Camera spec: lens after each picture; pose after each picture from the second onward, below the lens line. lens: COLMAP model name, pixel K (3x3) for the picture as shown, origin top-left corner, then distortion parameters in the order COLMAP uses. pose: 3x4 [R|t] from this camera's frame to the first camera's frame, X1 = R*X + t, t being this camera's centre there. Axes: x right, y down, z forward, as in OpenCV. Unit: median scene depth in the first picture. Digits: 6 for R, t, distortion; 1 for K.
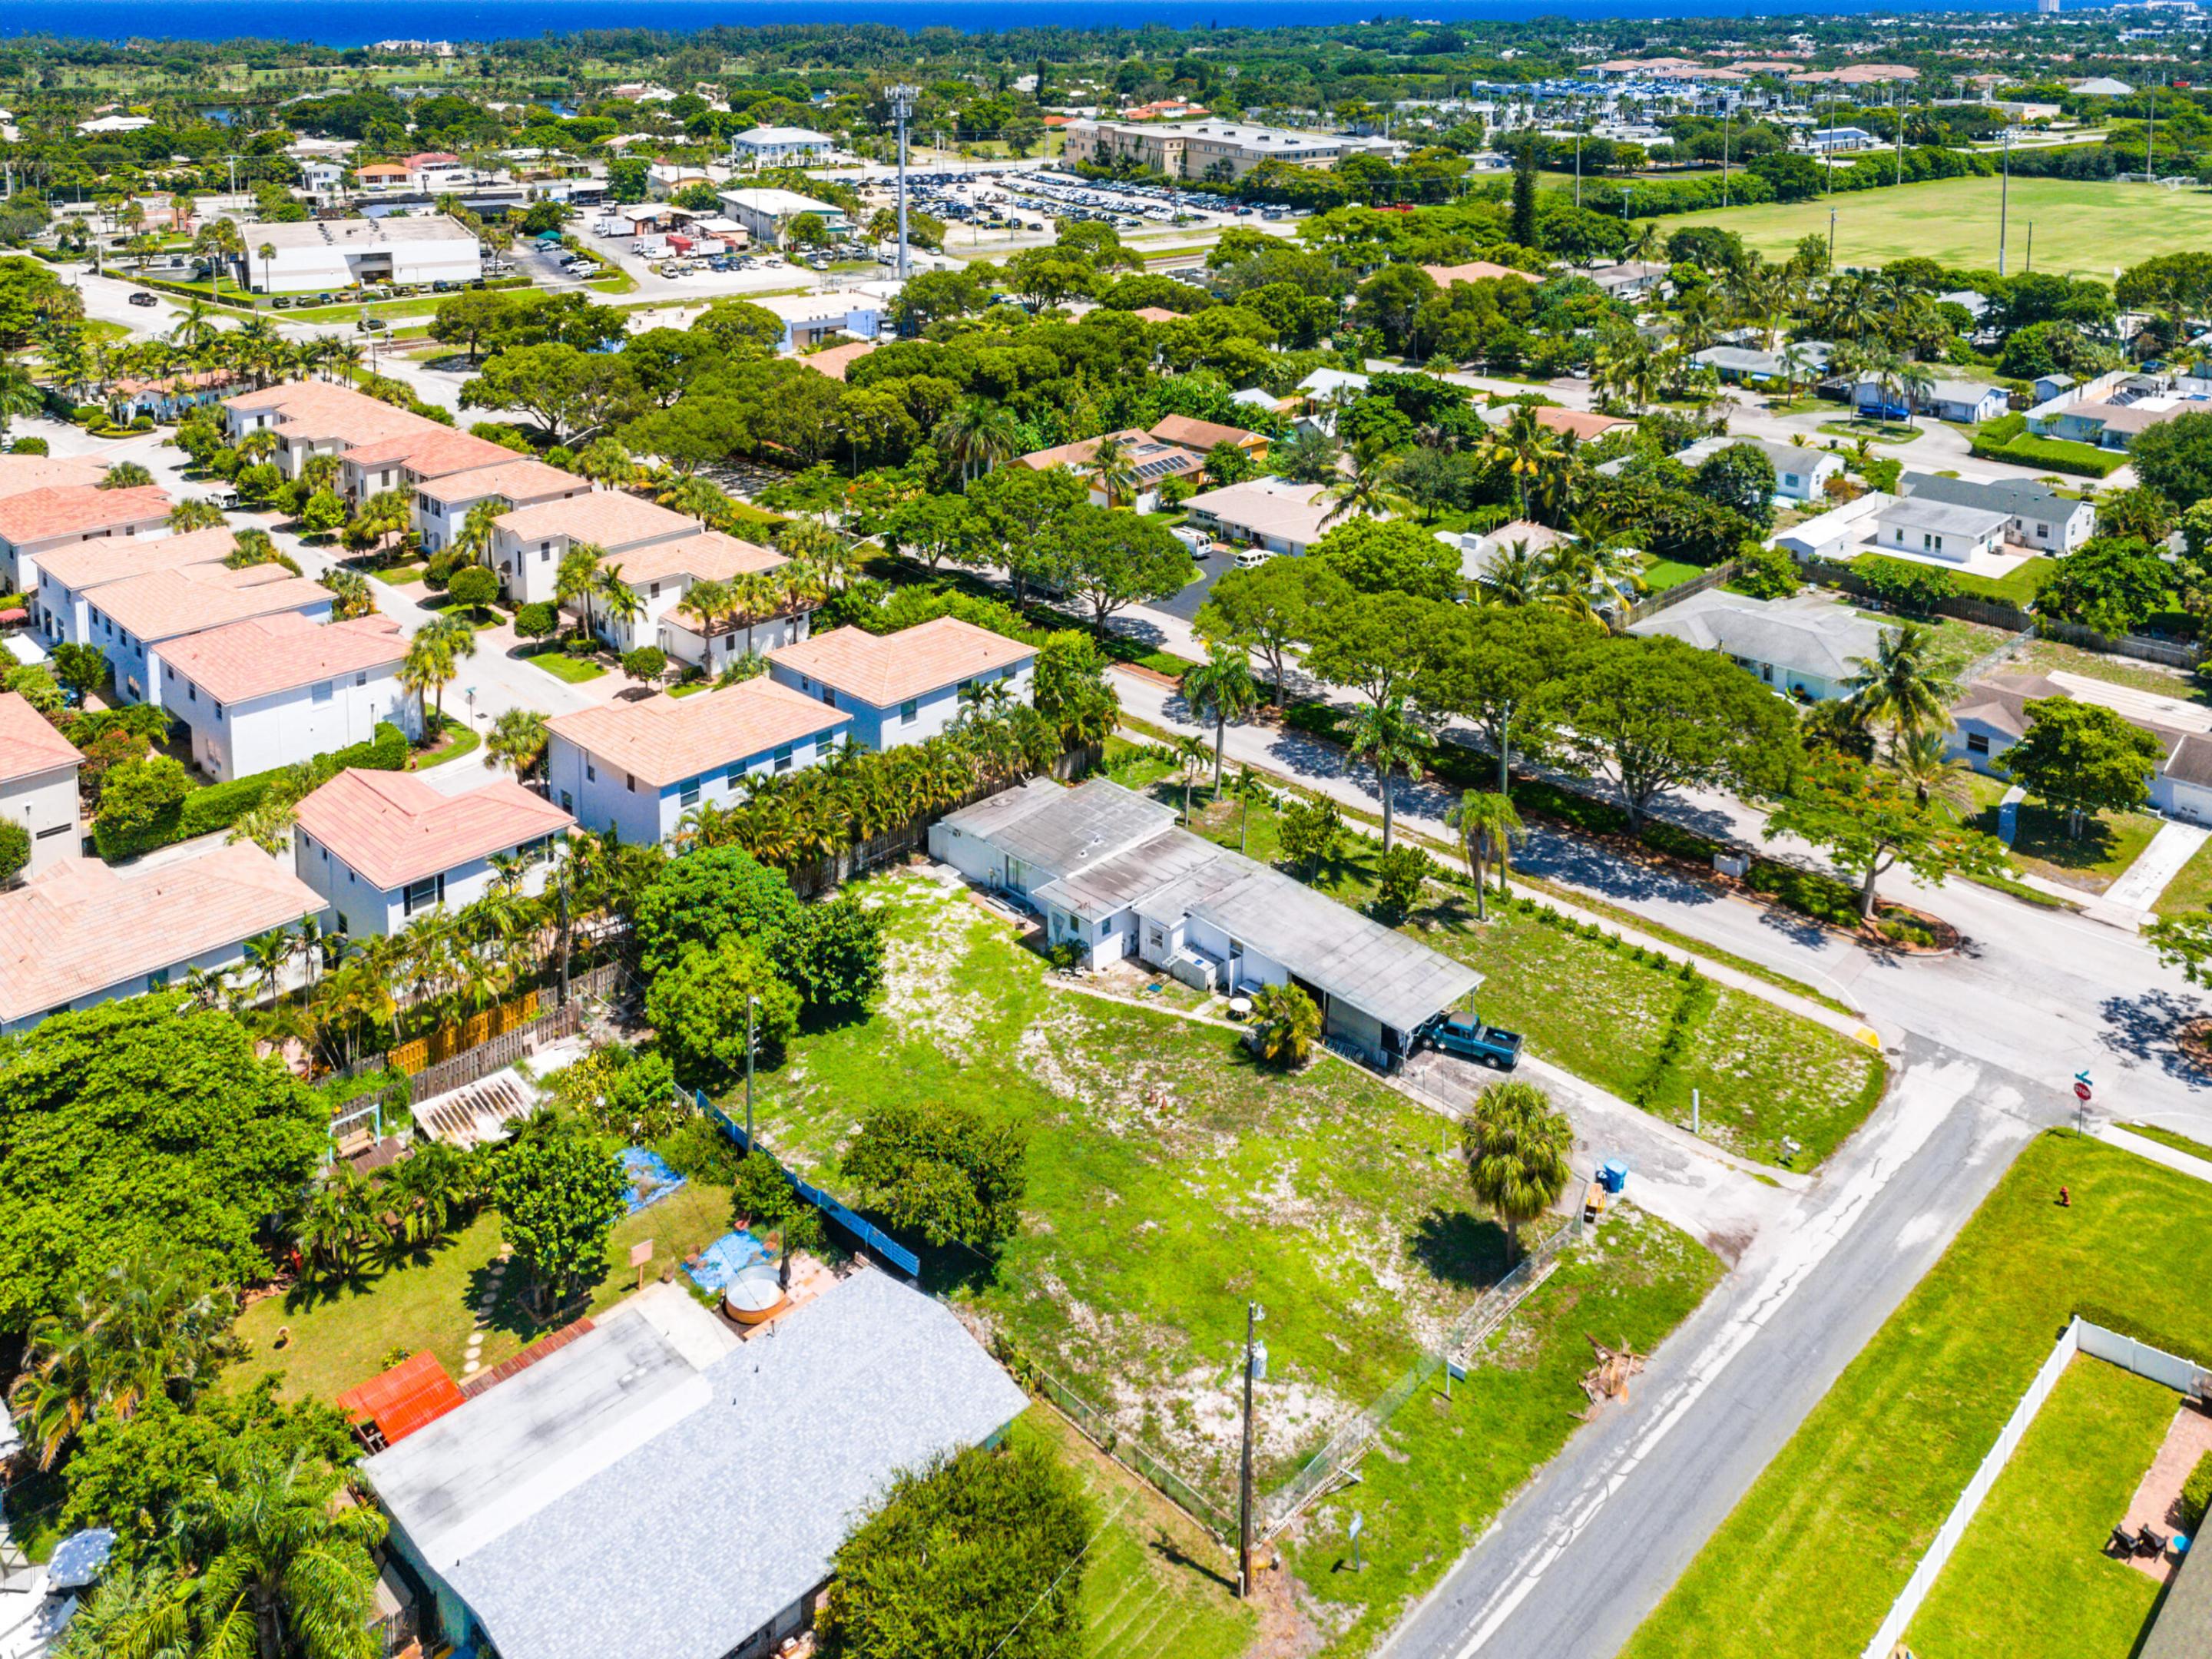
lens RADIAL K [[1596.2, 0, 1106.0], [0, 1596.2, 829.5], [0, 0, 1]] dist [-0.006922, -0.003188]
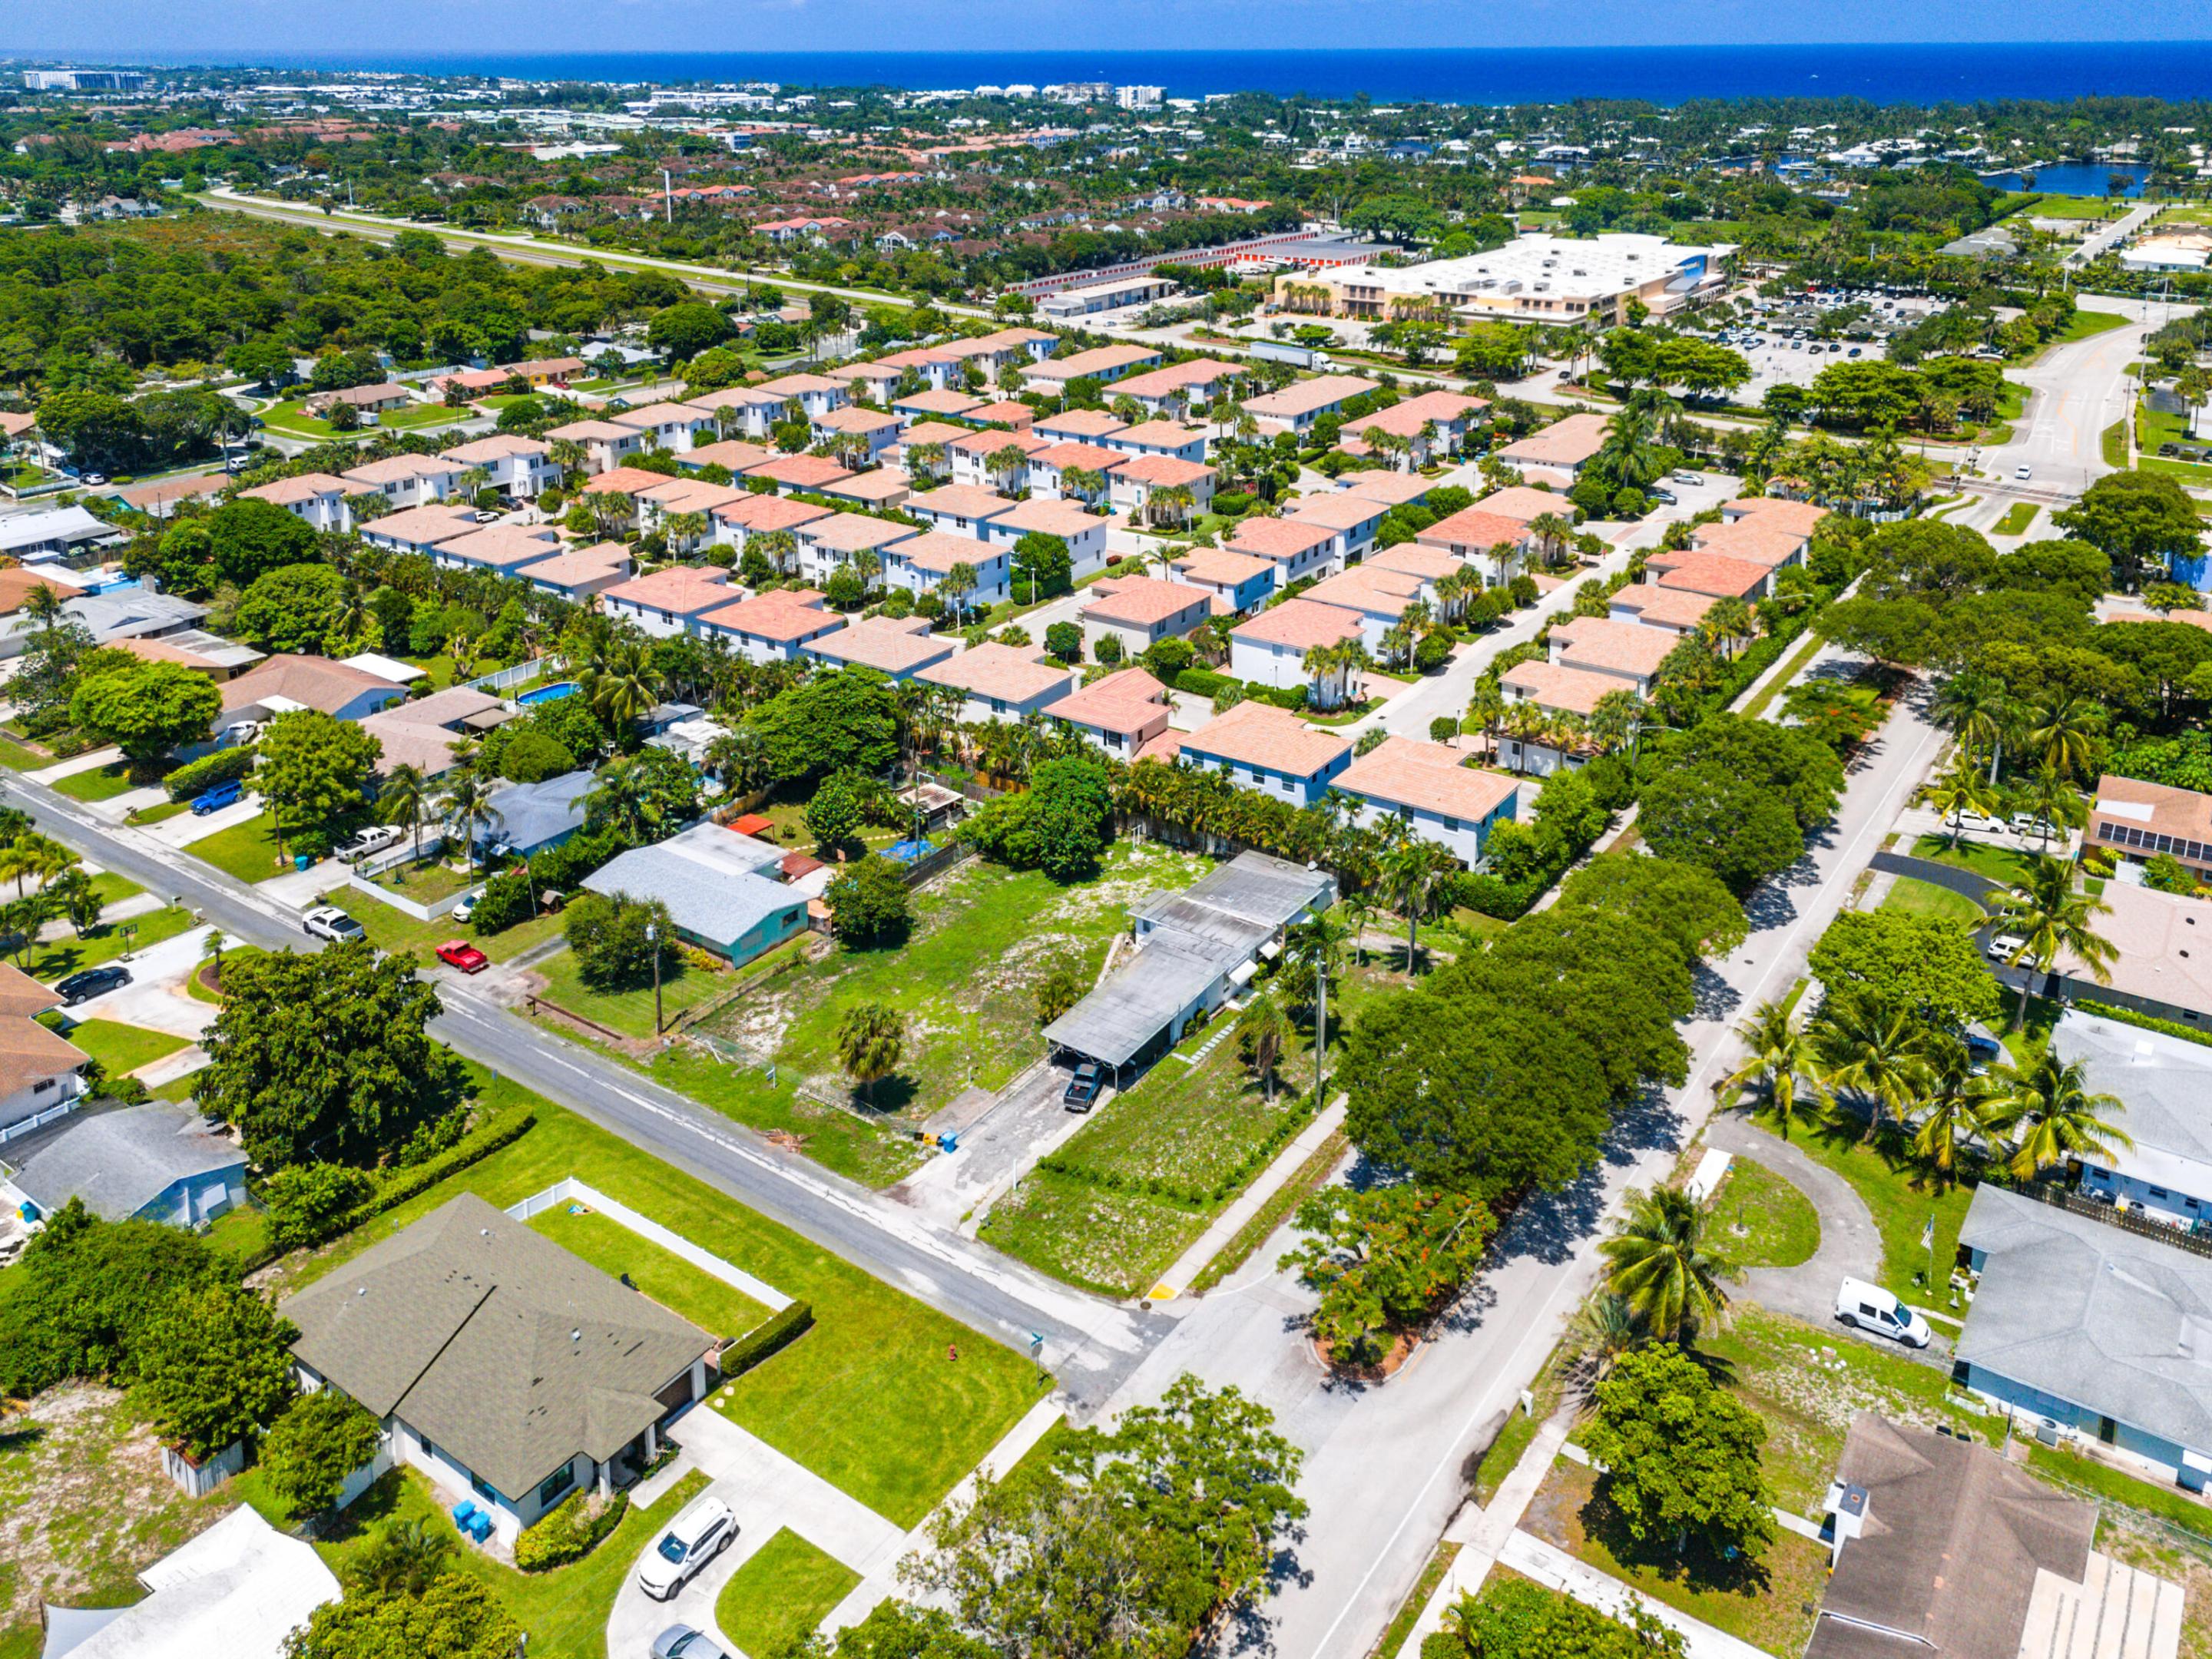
lens RADIAL K [[1596.2, 0, 1106.0], [0, 1596.2, 829.5], [0, 0, 1]] dist [-0.006922, -0.003188]
pose [[0.173722, 0.441235, -0.880416, 1.393673], [-0.456038, 0.828420, 0.325191, -0.528937], [0.872840, 0.345011, 0.345135, 0.457512]]
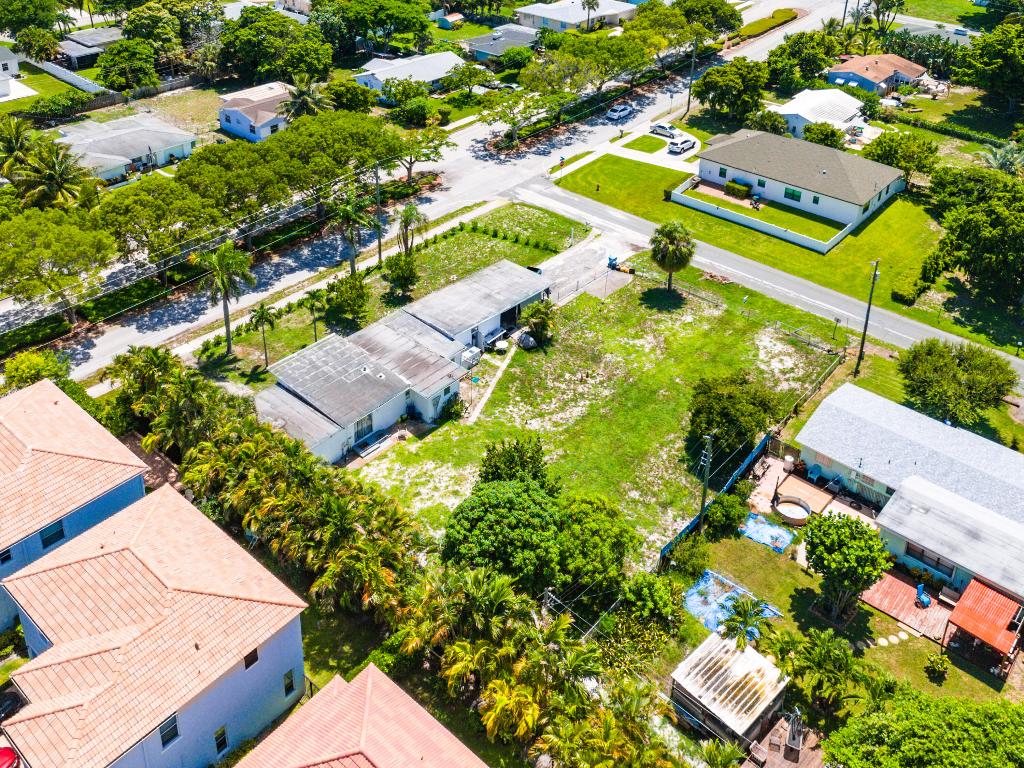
lens RADIAL K [[761.8, 0, 512.0], [0, 761.8, 384.0], [0, 0, 1]] dist [0.030087, -0.010156]
pose [[-0.075165, -0.614209, 0.785555, -0.647127], [0.444301, 0.684636, 0.577815, -0.365314], [-0.892719, 0.392455, 0.221433, 0.860171]]
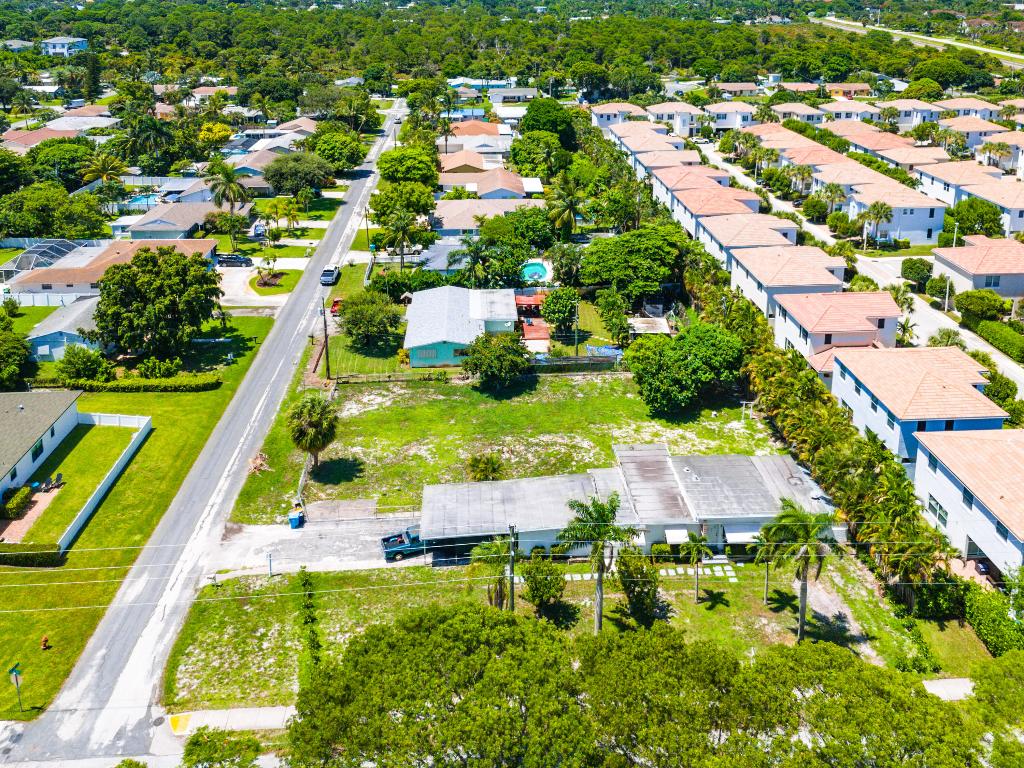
lens RADIAL K [[761.8, 0, 512.0], [0, 761.8, 384.0], [0, 0, 1]] dist [0.030087, -0.010156]
pose [[-0.664542, 0.360586, -0.654494, 0.622393], [-0.339223, 0.634843, 0.694191, -0.553319], [0.665817, 0.683338, -0.299561, 1.207671]]
